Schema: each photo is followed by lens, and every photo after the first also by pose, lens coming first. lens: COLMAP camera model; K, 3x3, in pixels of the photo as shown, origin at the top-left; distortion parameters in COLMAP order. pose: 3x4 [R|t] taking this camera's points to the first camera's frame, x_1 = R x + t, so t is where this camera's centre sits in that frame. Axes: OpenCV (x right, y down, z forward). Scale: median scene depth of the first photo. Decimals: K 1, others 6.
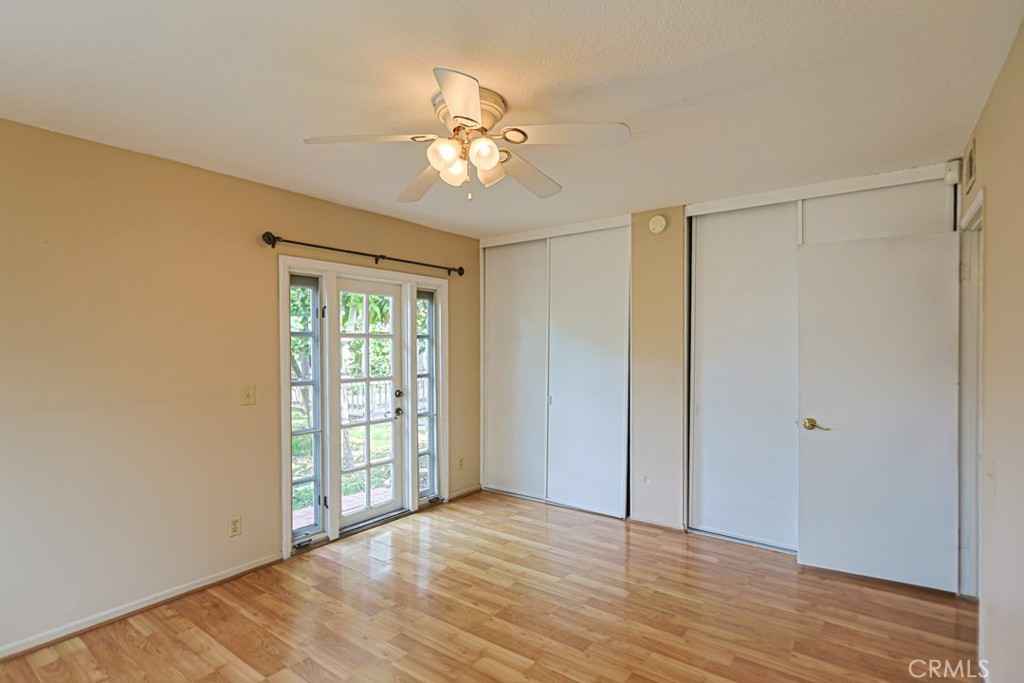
lens RADIAL K [[502.8, 0, 514.8], [0, 502.8, 346.1], [0, 0, 1]] dist [0.001289, 0.002244]
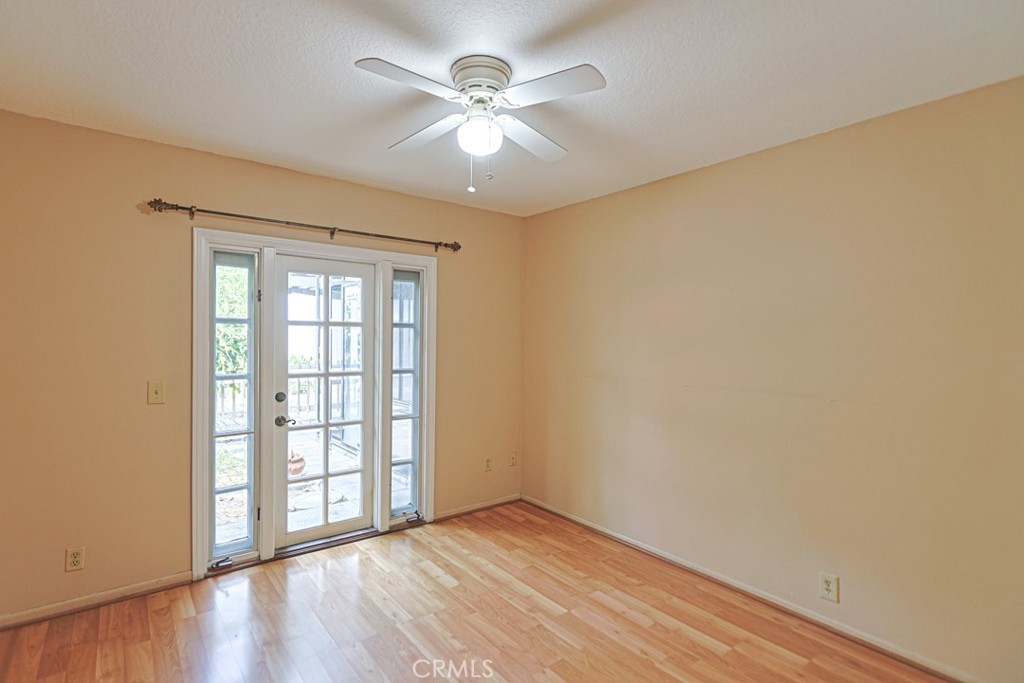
lens RADIAL K [[471.5, 0, 510.4], [0, 471.5, 335.0], [0, 0, 1]] dist [-0.008575, -0.000109]
pose [[0.956504, 0.008832, -0.291584, 0.228762], [-0.010589, 0.999934, -0.004448, 0.000071], [0.291526, 0.007343, 0.956535, 0.305193]]
